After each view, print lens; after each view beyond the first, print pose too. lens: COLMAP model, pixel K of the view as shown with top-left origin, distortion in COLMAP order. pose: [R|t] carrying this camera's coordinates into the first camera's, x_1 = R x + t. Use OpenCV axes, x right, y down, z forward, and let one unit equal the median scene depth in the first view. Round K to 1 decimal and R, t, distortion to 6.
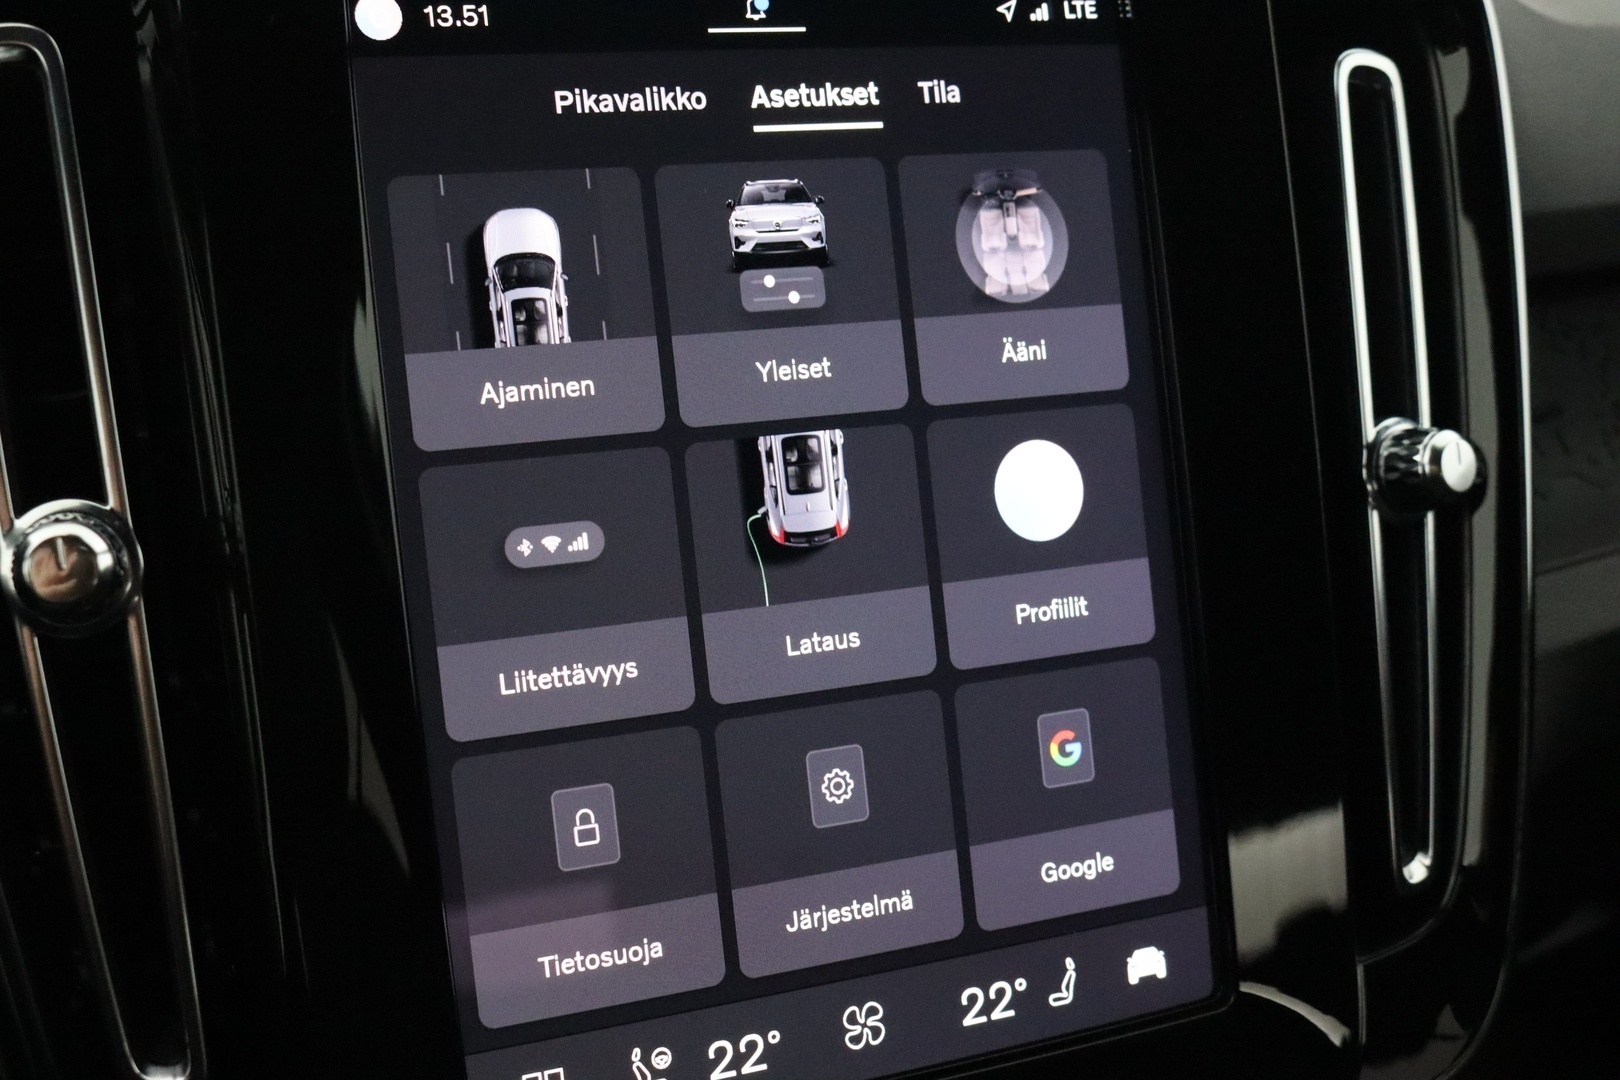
lens RADIAL K [[2086.6, 0, 810.0], [0, 2086.6, 540.0], [0, 0, 1]] dist [-0.103611, -0.005282]
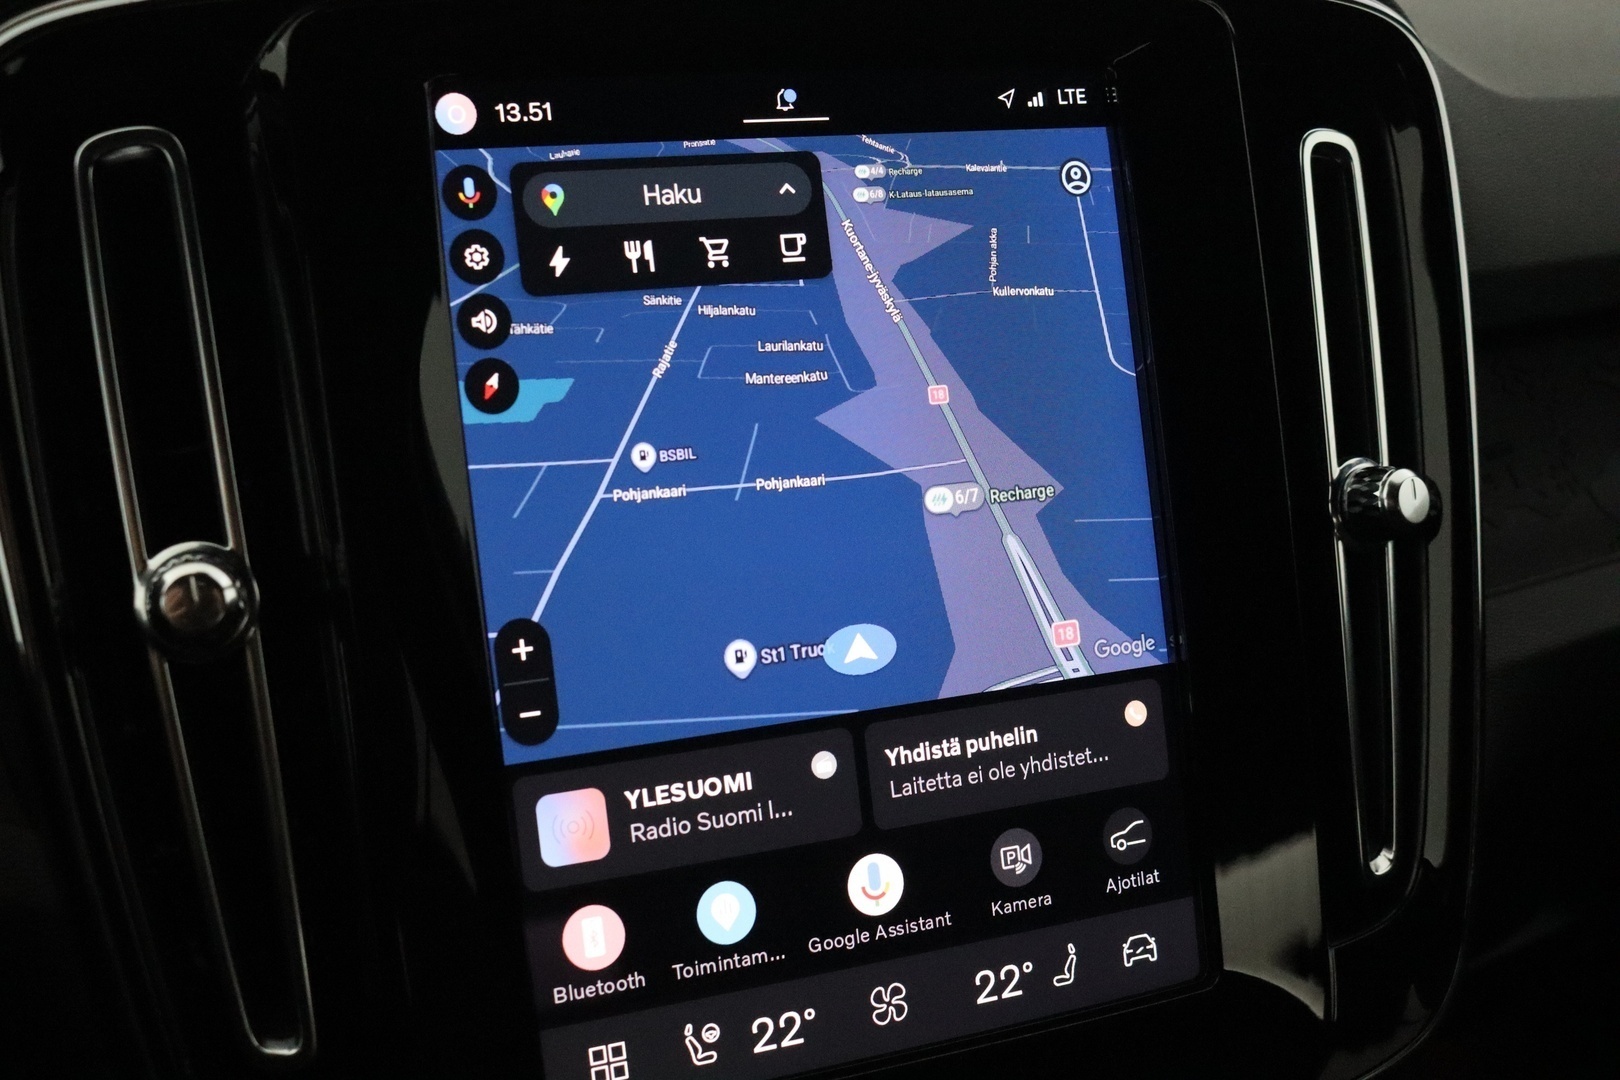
lens RADIAL K [[2086.6, 0, 810.0], [0, 2086.6, 540.0], [0, 0, 1]] dist [-0.103611, -0.005282]
pose [[0.999943, -0.008608, 0.006319, -0.020820], [0.008703, 0.999848, -0.015089, -0.000336], [-0.006189, 0.015143, 0.999866, -0.121260]]
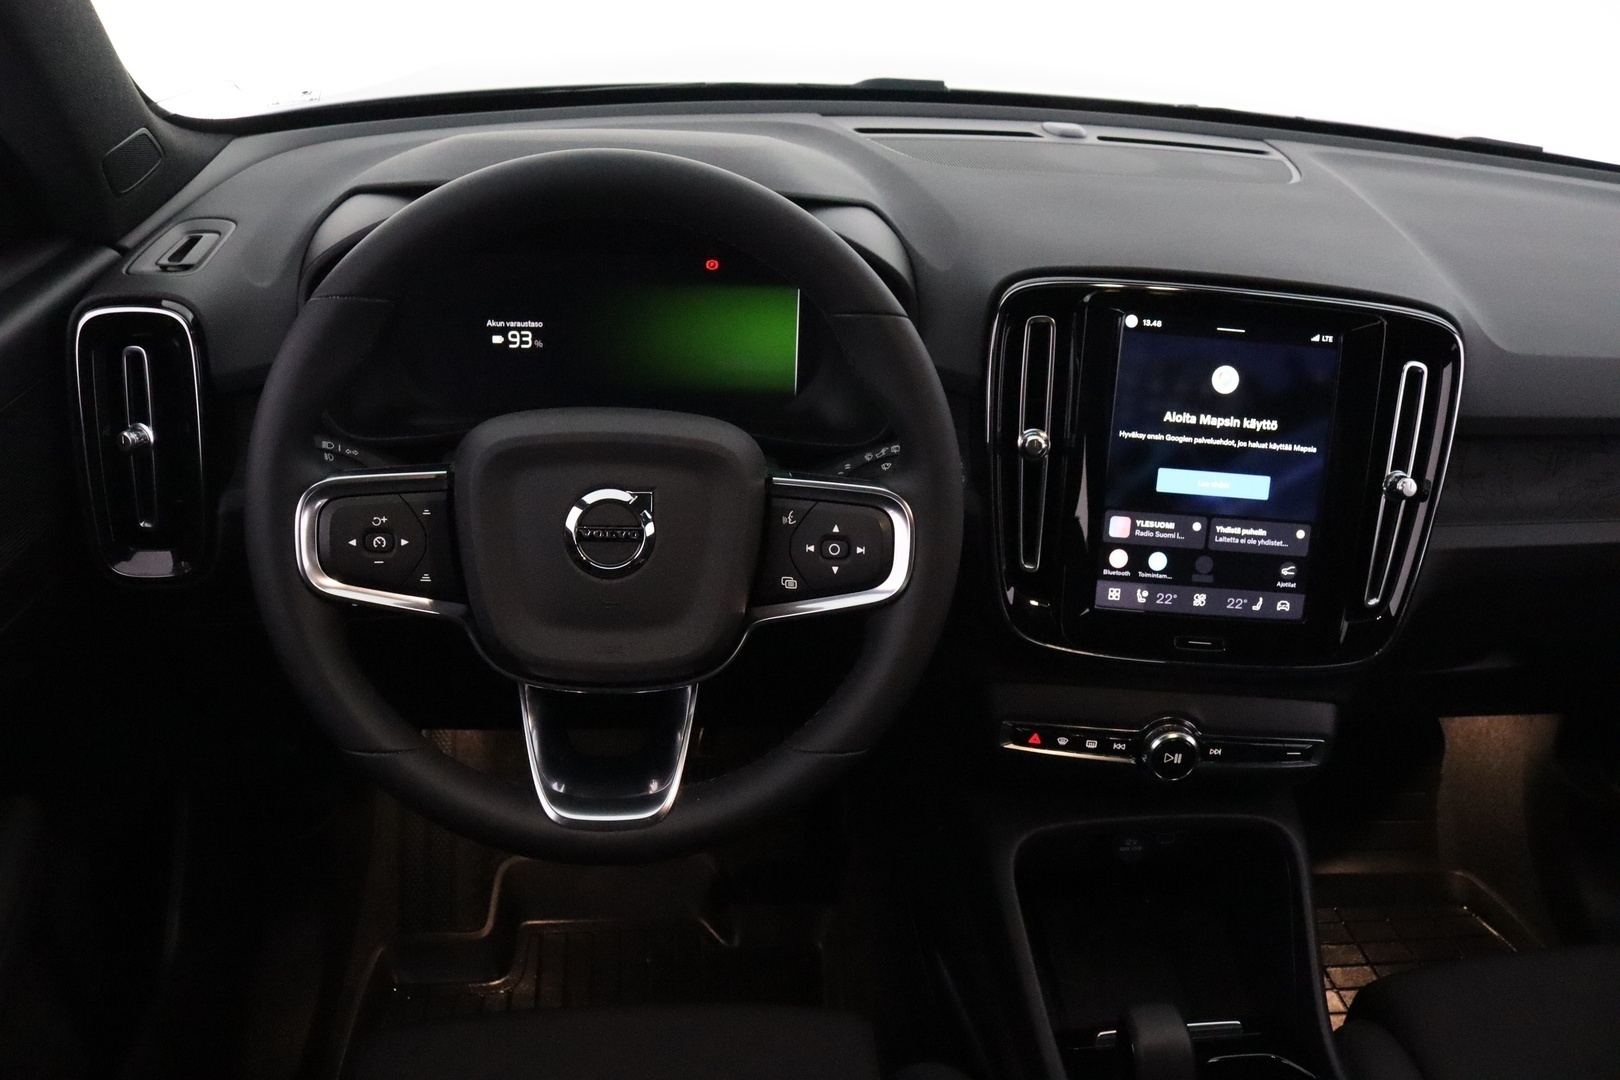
lens RADIAL K [[1298.6, 0, 804.6], [0, 1298.6, 542.9], [0, 0, 1]] dist [-0.155386, 0.119471]
pose [[0.910176, 0.228583, -0.345441, 0.147080], [-0.177800, 0.968811, 0.172604, -0.136117], [0.374122, -0.095681, 0.922431, -1.358263]]
